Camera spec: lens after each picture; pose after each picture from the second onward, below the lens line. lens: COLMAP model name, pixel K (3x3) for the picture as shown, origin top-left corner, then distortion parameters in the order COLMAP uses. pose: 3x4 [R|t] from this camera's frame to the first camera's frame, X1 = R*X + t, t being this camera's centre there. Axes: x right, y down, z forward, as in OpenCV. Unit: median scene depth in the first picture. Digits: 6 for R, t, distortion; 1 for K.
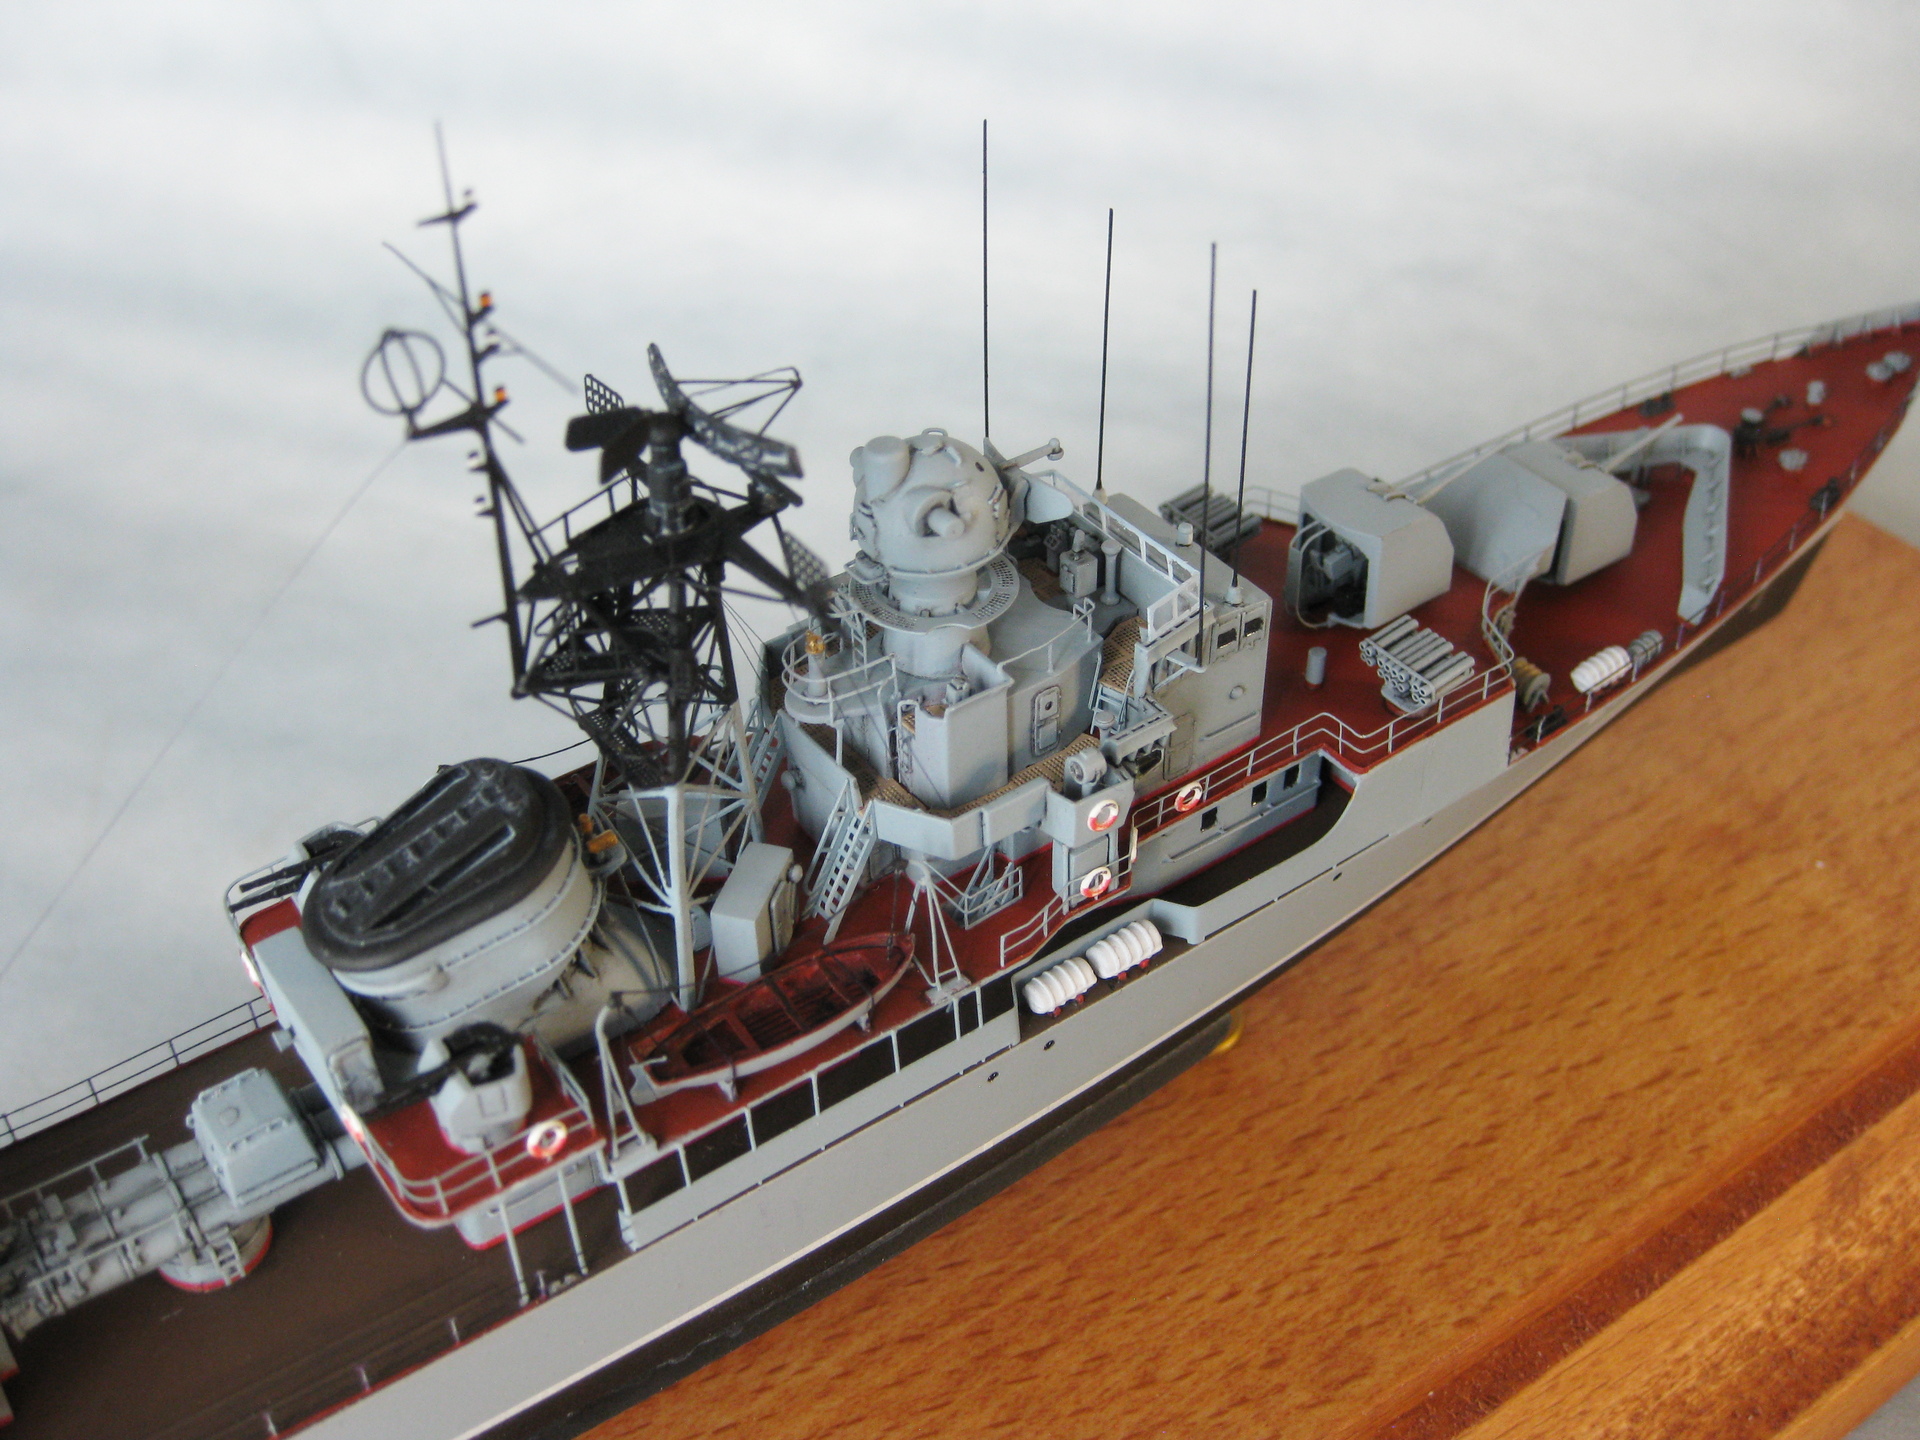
lens RADIAL K [[2225.6, 0, 960.0], [0, 2225.6, 720.0], [0, 0, 1]] dist [-0.197151, 0.204584]
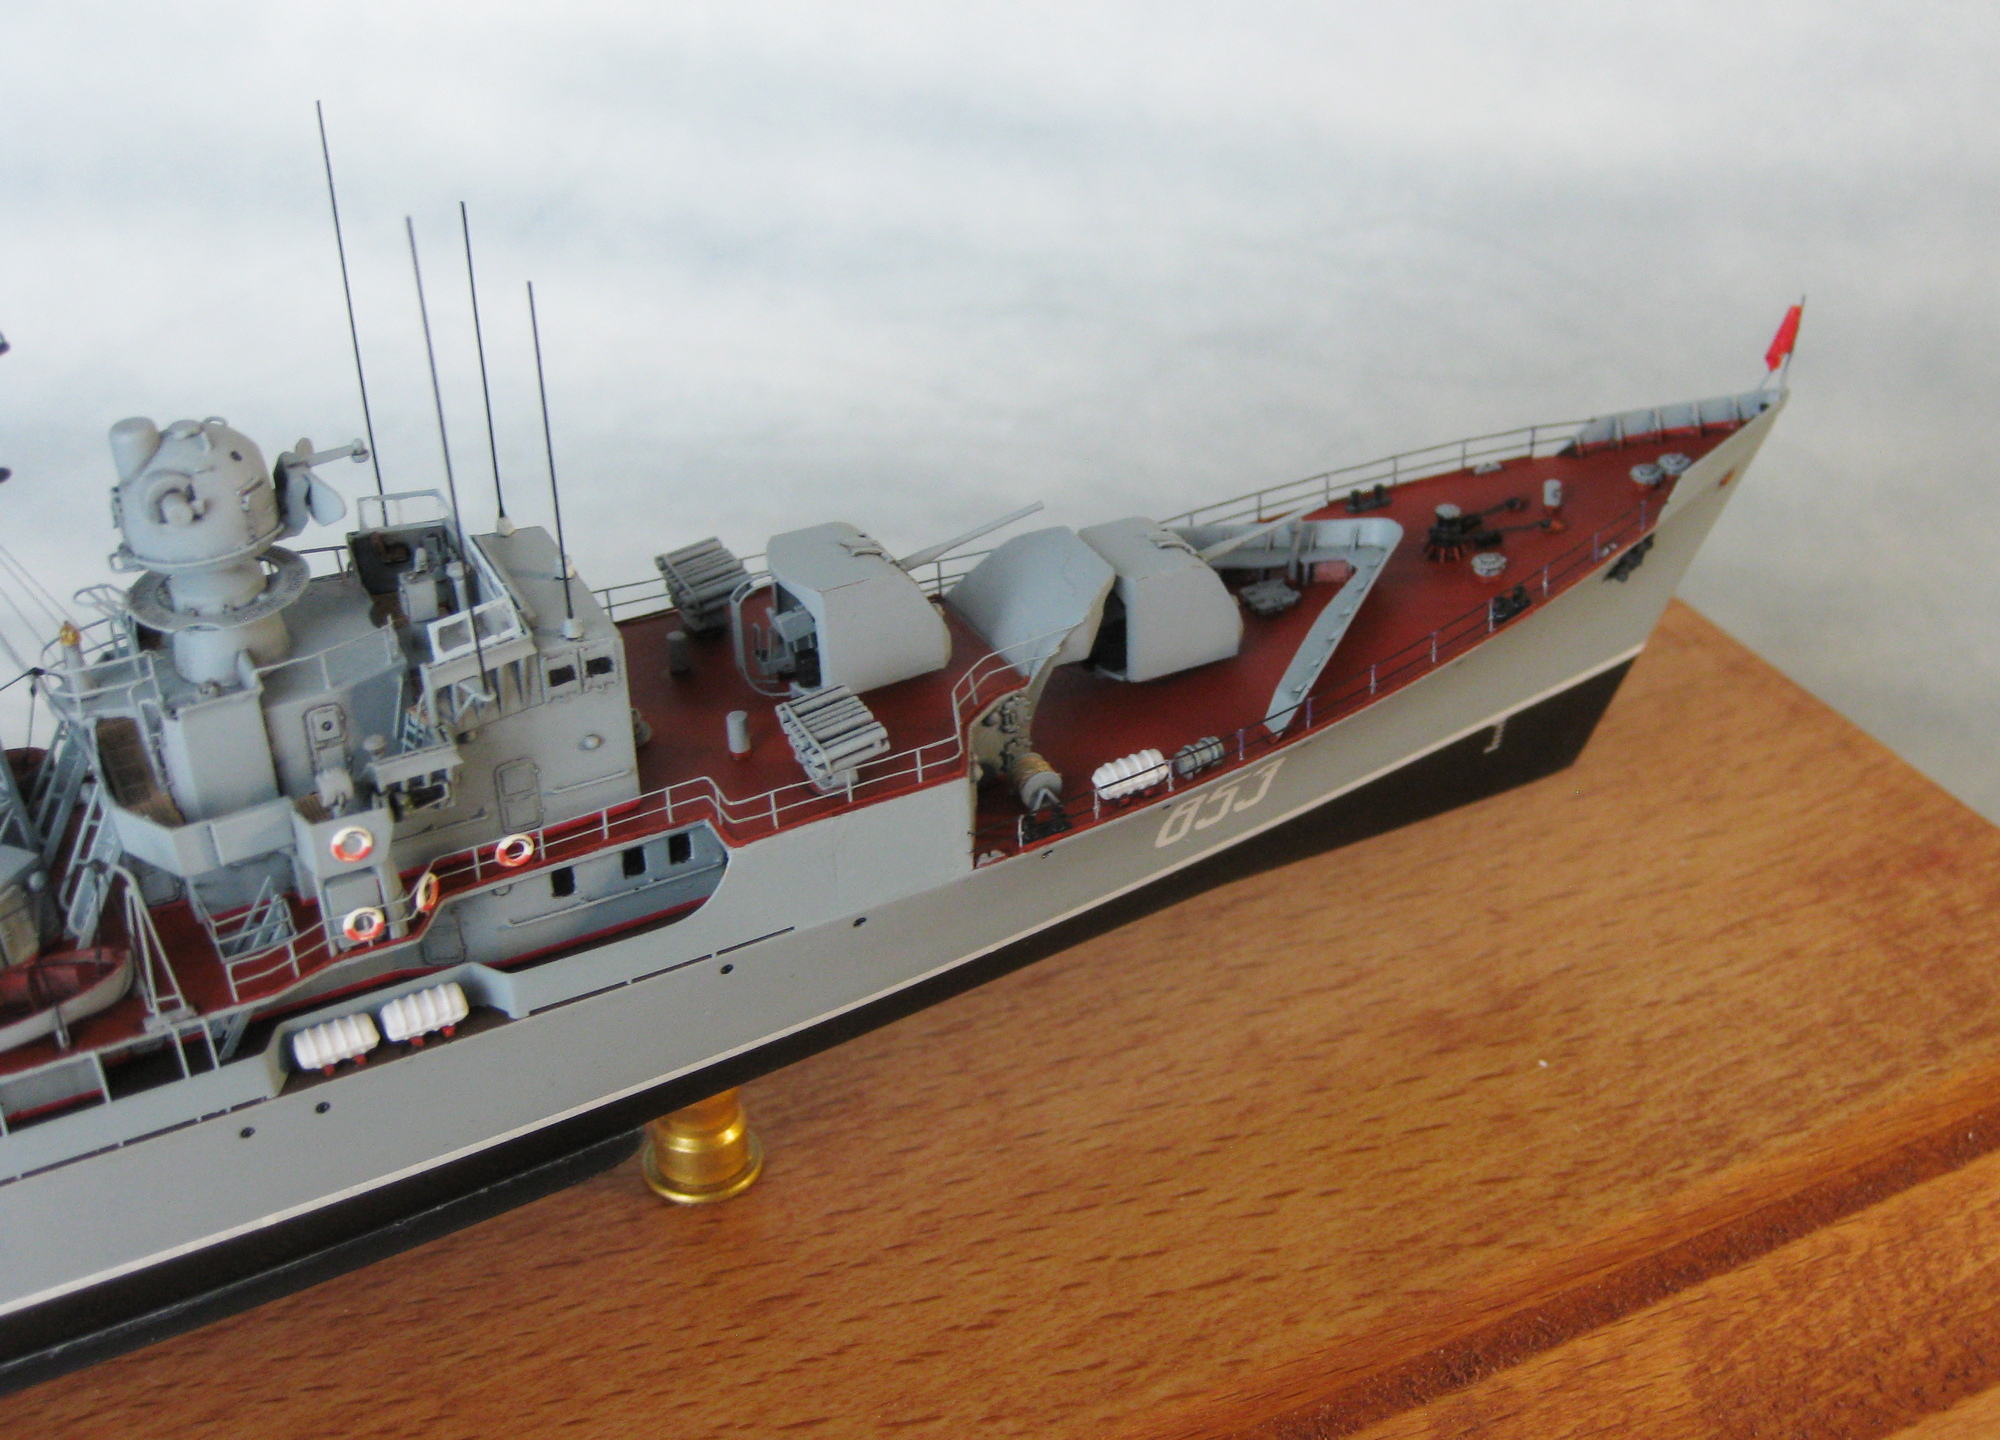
lens RADIAL K [[2747.4, 0, 1001.2], [0, 2747.4, 619.5], [0, 0, 1]] dist [-0.155775, 0.061954]
pose [[0.991314, 0.064132, -0.114818, 0.364135], [-0.078958, 0.988415, -0.129623, 0.060817], [0.105175, 0.137563, 0.984893, -0.071115]]
